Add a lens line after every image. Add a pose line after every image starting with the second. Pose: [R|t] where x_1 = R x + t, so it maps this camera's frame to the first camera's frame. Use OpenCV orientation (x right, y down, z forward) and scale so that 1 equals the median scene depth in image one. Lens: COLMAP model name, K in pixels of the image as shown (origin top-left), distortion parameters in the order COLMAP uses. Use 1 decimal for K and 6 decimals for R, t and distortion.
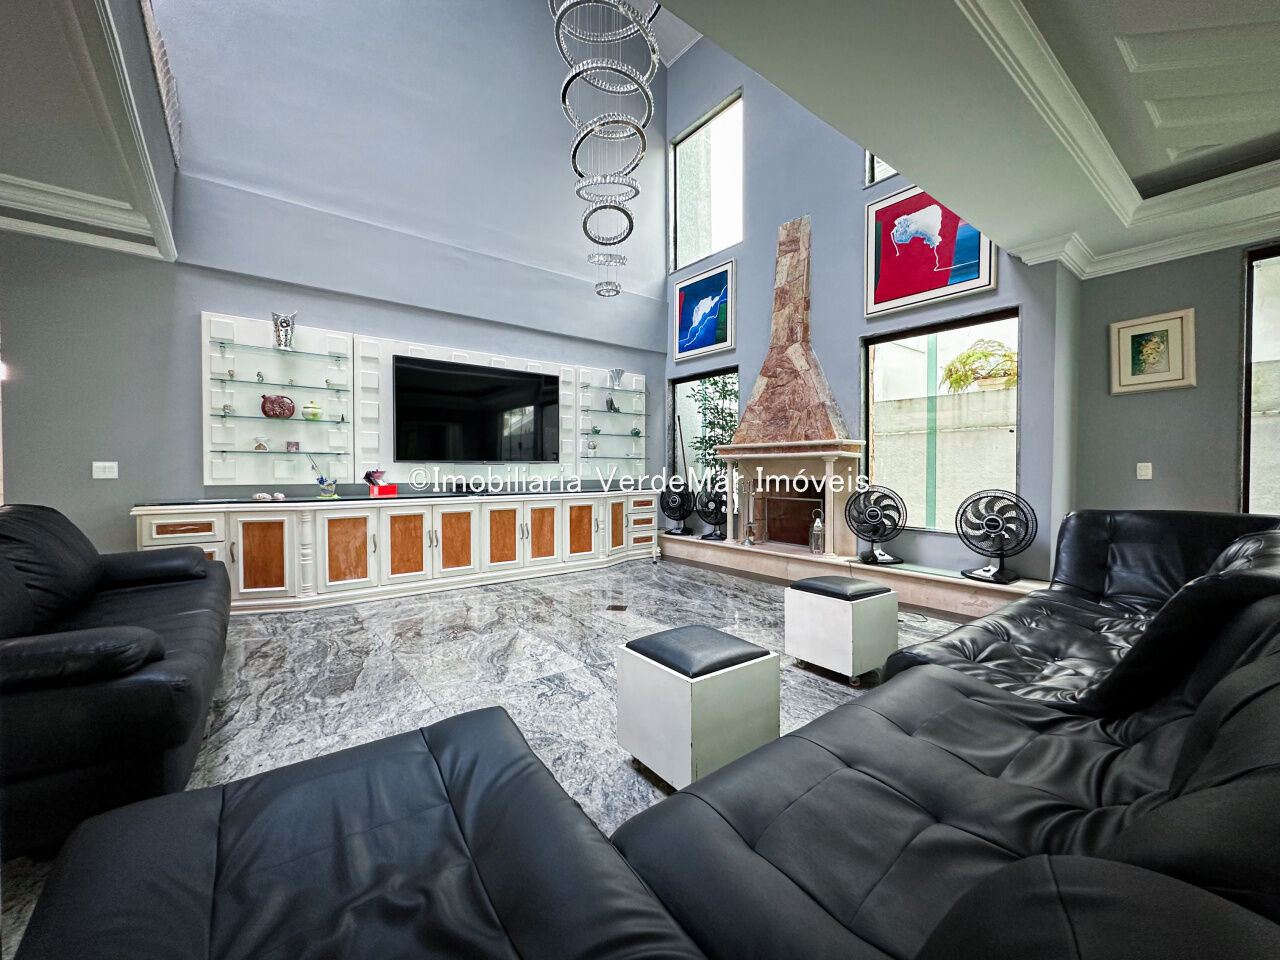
lens RADIAL K [[512.0, 0, 638.5], [0, 512.0, 480.0], [0, 0, 1]] dist [-0.009282, 0.000218]
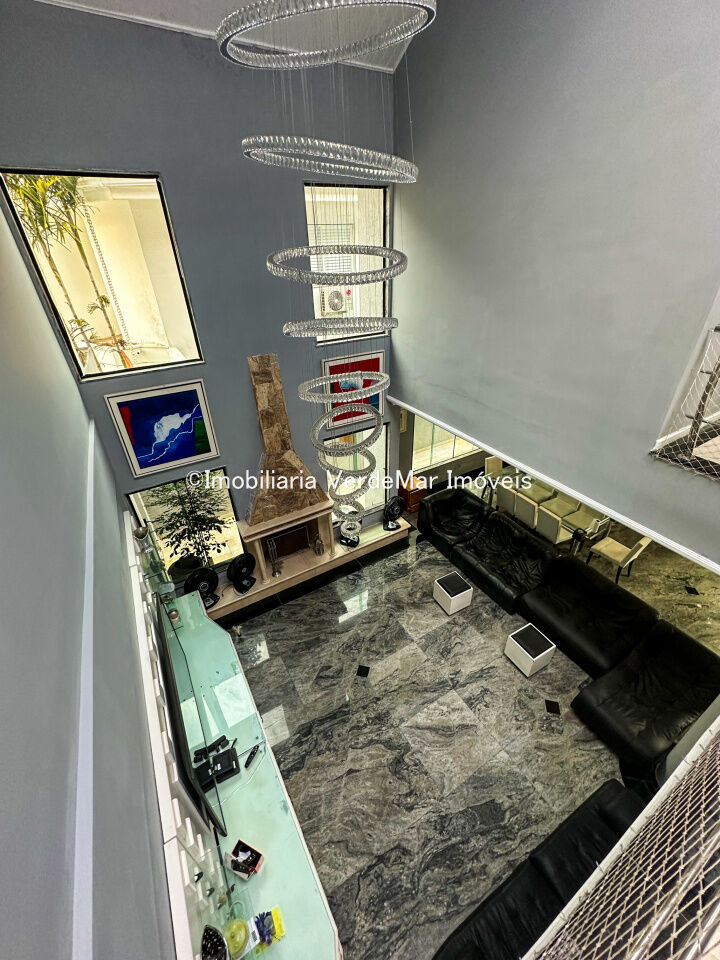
lens RADIAL K [[385.1, 0, 360.0], [0, 385.1, 480.0], [0, 0, 1]] dist [-0.001360, 0.000646]
pose [[0.121882, -0.535232, 0.835866, -0.650537], [0.042037, 0.844172, 0.534421, -0.819008], [-0.991654, -0.029998, 0.125389, 0.722217]]
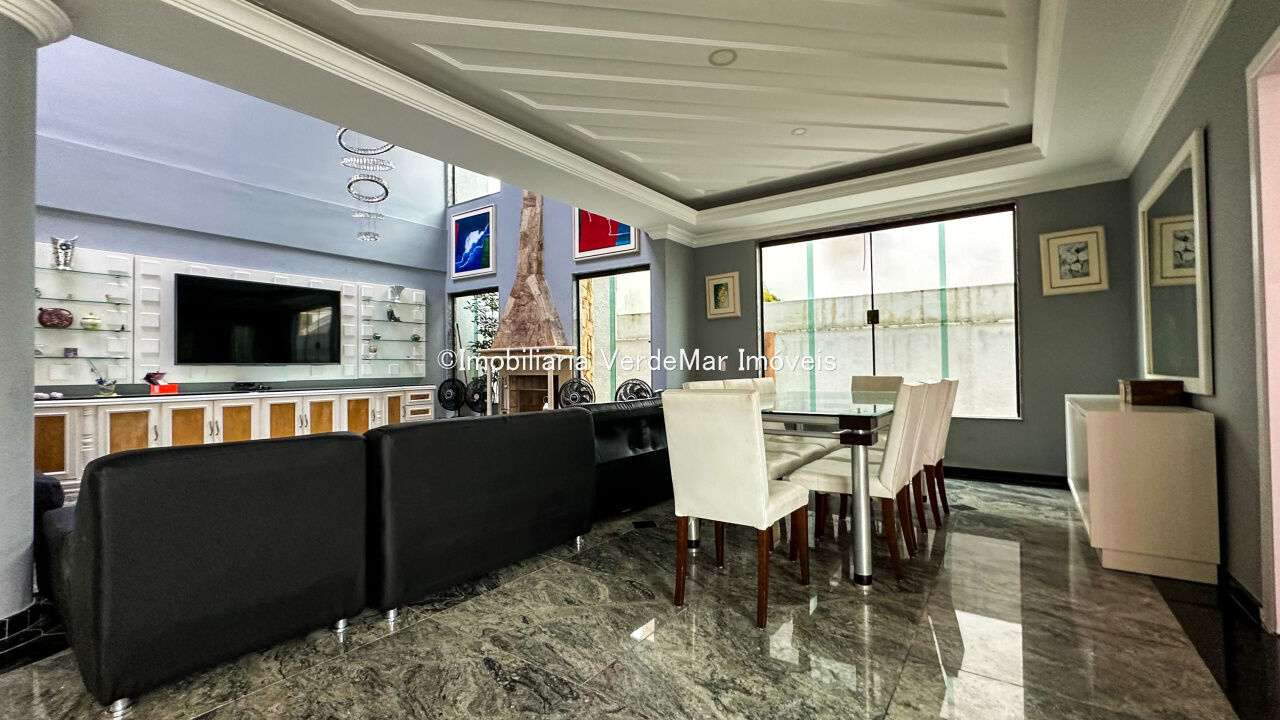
lens RADIAL K [[535.2, 0, 640.3], [0, 535.2, 358.0], [0, 0, 1]] dist [-0.002099, 0.000385]
pose [[0.957233, -0.005305, 0.289270, 0.182934], [0.016805, 0.999163, -0.037286, 0.012464], [-0.288830, 0.040553, 0.956521, -0.466773]]
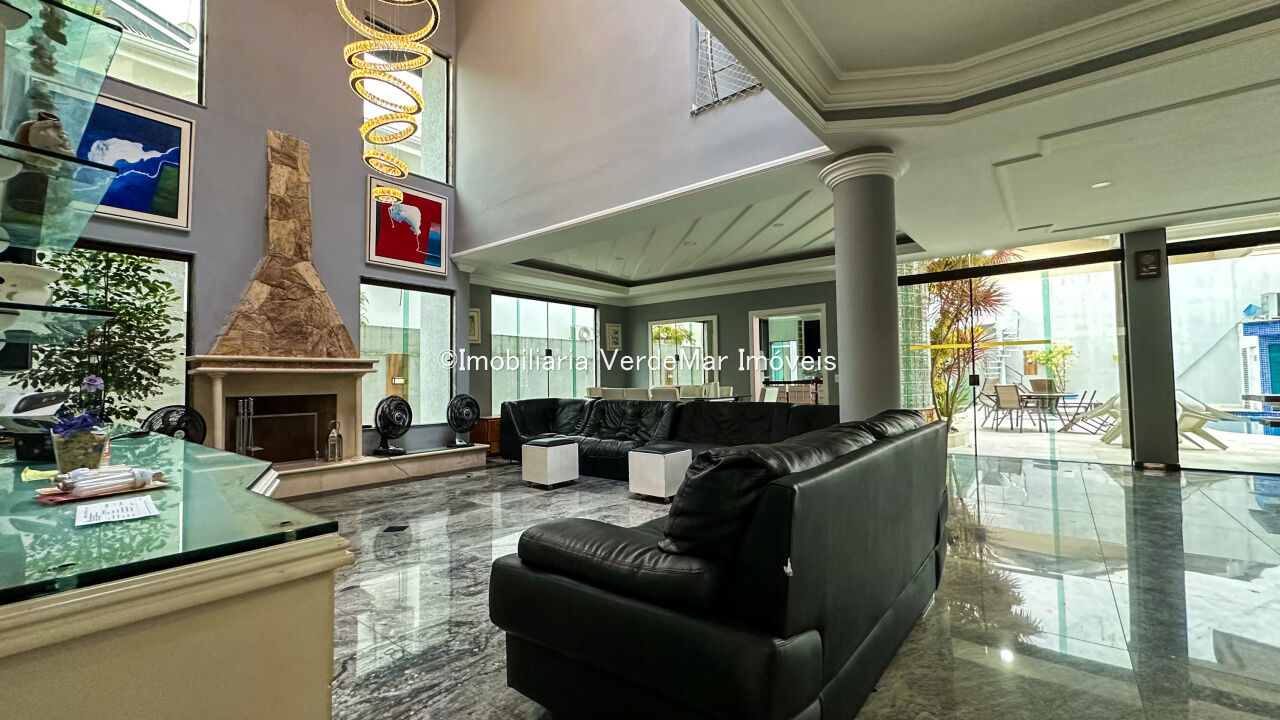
lens RADIAL K [[526.5, 0, 631.4], [0, 526.5, 357.1], [0, 0, 1]] dist [-0.000208, 0.000097]
pose [[-0.229874, 0.042641, 0.972286, -0.932614], [0.028825, 0.998900, -0.036993, -0.018950], [-0.972794, 0.019523, -0.230850, 0.659491]]
